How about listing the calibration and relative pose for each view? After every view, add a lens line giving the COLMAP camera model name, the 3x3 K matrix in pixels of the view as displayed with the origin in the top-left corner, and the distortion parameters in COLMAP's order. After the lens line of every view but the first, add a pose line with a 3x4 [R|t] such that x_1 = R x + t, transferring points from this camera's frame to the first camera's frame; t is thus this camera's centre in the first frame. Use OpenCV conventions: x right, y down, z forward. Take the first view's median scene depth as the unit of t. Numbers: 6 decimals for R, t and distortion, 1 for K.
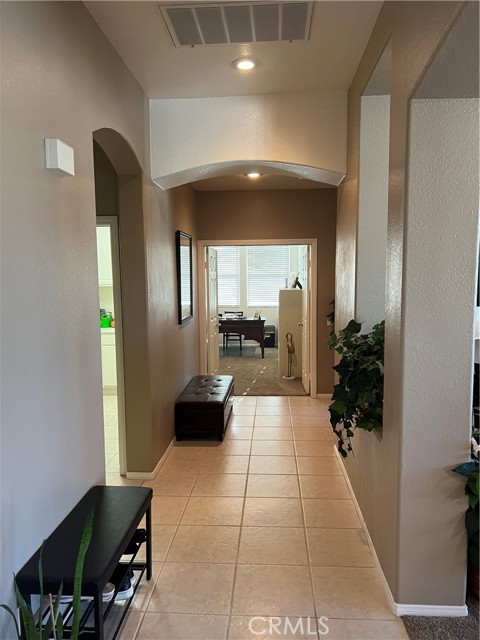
lens RADIAL K [[480.5, 0, 242.7], [0, 480.5, 321.4], [0, 0, 1]] dist [0.063144, -0.065325]
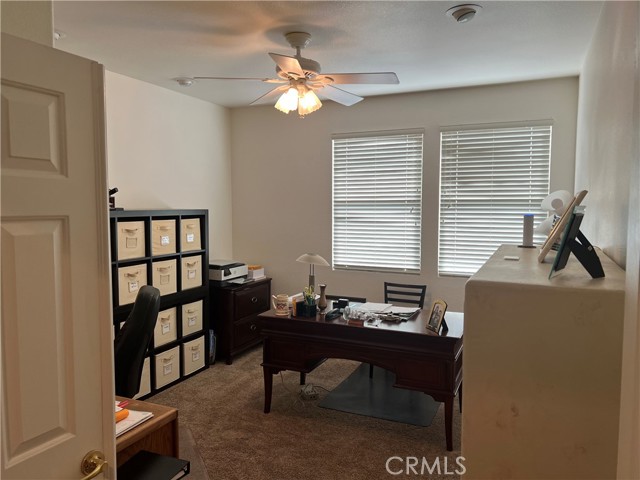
lens RADIAL K [[480.5, 0, 320.5], [0, 480.5, 237.5], [0, 0, 1]] dist [0.063144, -0.065325]
pose [[0.934631, 0.029264, -0.354413, 0.063107], [-0.036127, 0.999266, -0.012763, -0.055070], [0.353780, 0.024732, 0.935002, 0.565094]]
